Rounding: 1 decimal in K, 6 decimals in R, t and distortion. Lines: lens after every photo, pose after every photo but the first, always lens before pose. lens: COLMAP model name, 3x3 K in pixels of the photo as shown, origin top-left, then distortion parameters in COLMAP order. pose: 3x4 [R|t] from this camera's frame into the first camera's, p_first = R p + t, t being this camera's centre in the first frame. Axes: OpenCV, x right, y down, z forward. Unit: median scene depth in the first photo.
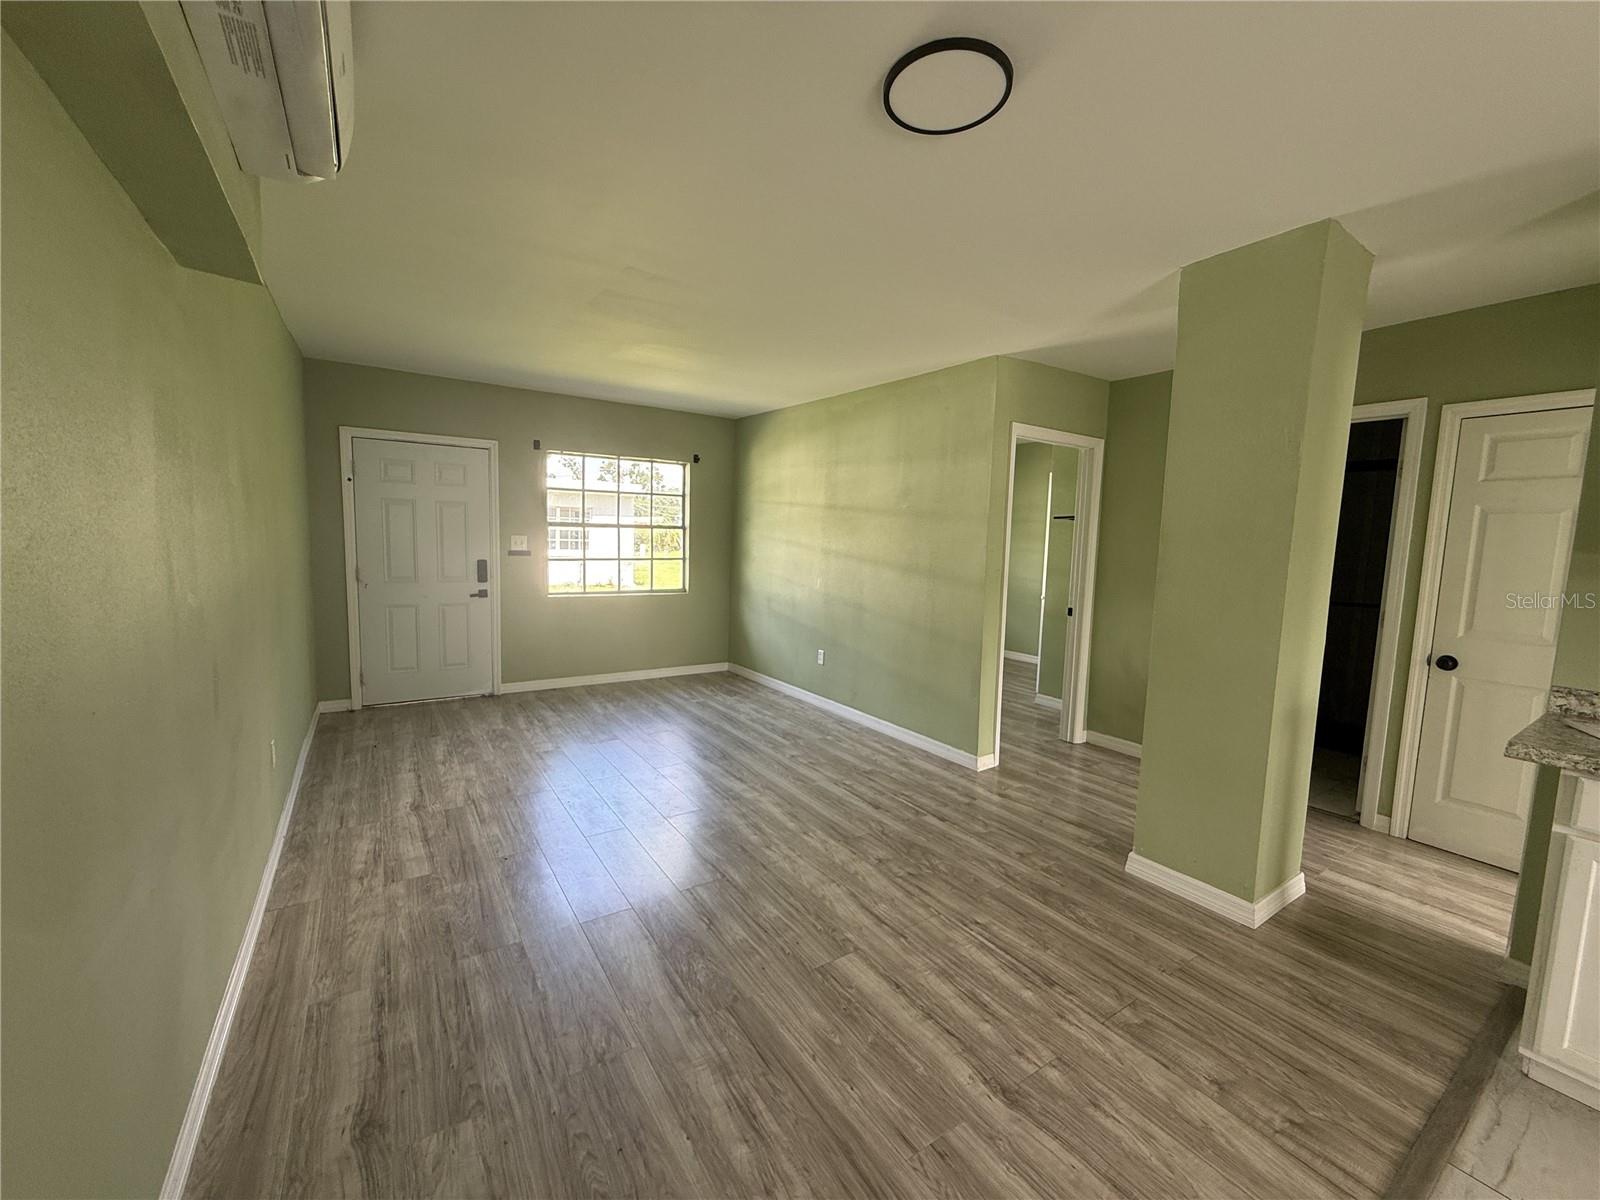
lens RADIAL K [[636.5, 0, 792.0], [0, 636.5, 601.2], [0, 0, 1]] dist [-0.000144, 0.000381]
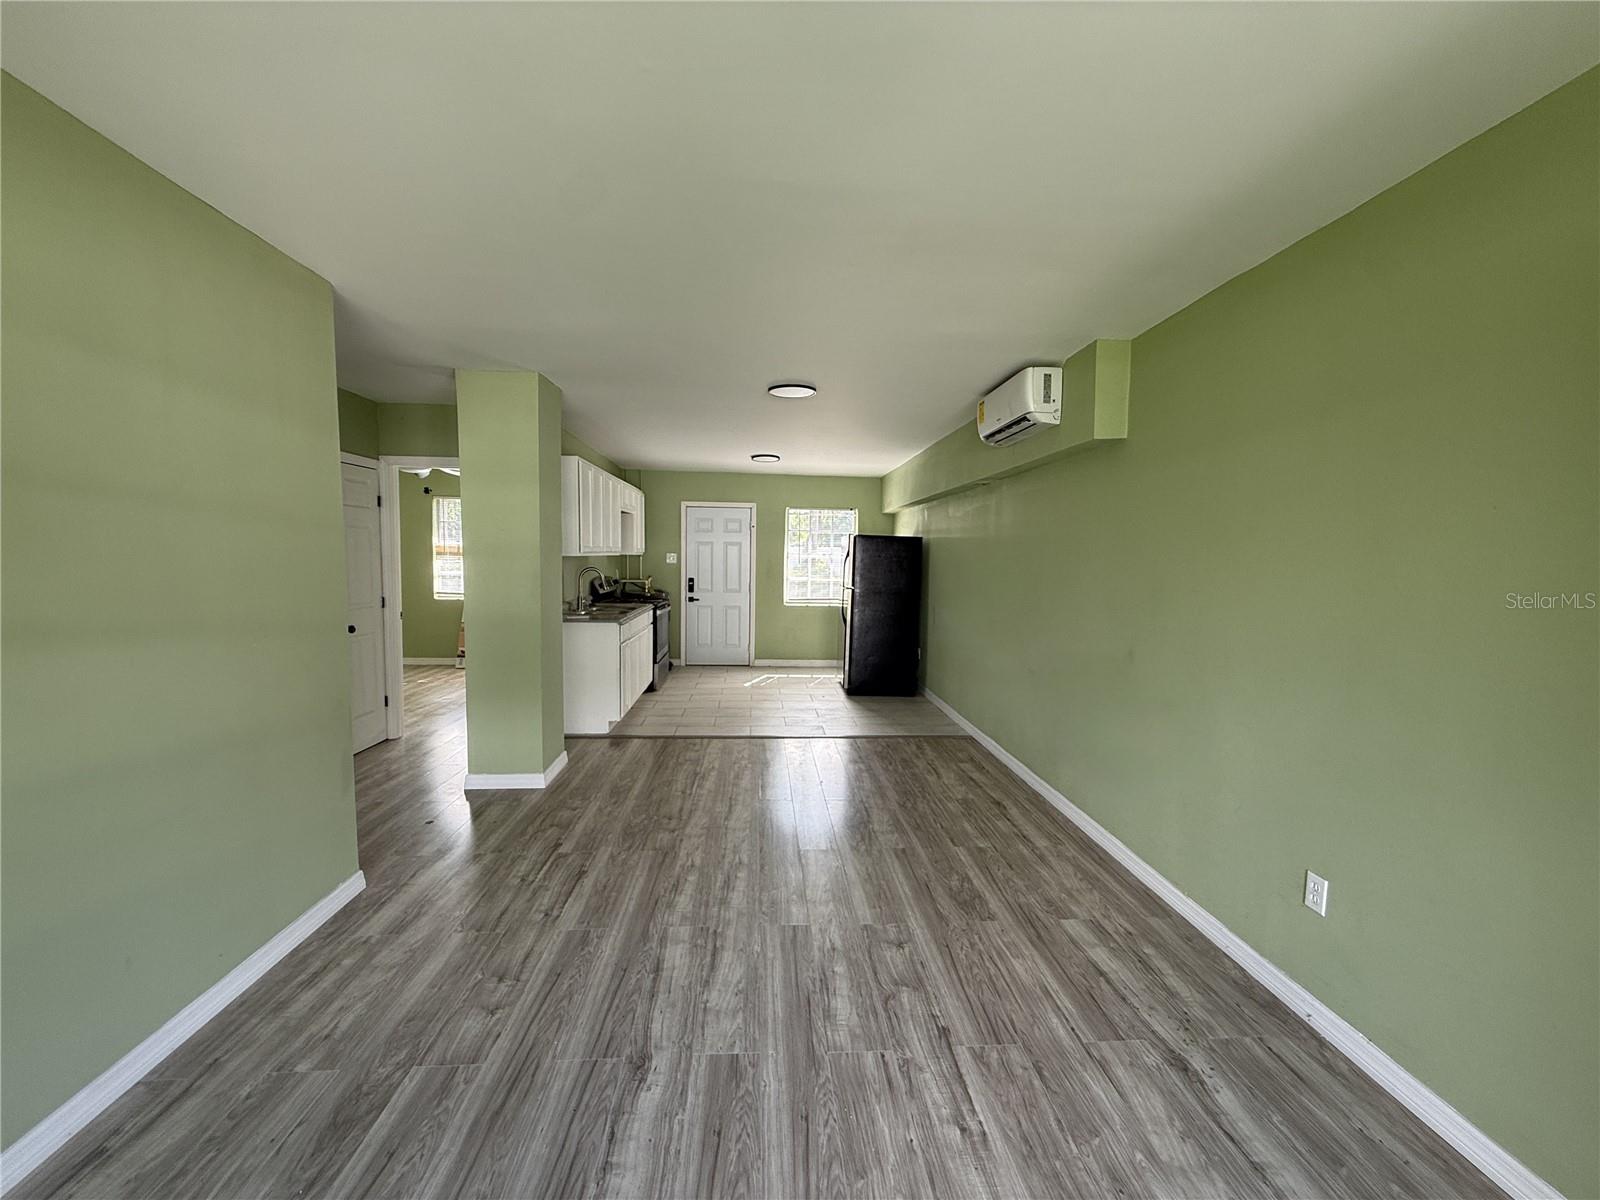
lens RADIAL K [[636.5, 0, 795.7], [0, 636.5, 608.9], [0, 0, 1]] dist [-0.000144, 0.000381]
pose [[-0.867244, -0.083463, 0.490838, -0.427065], [0.011519, 0.982221, 0.187372, -0.155851], [-0.497751, 0.168151, -0.850864, 1.277061]]
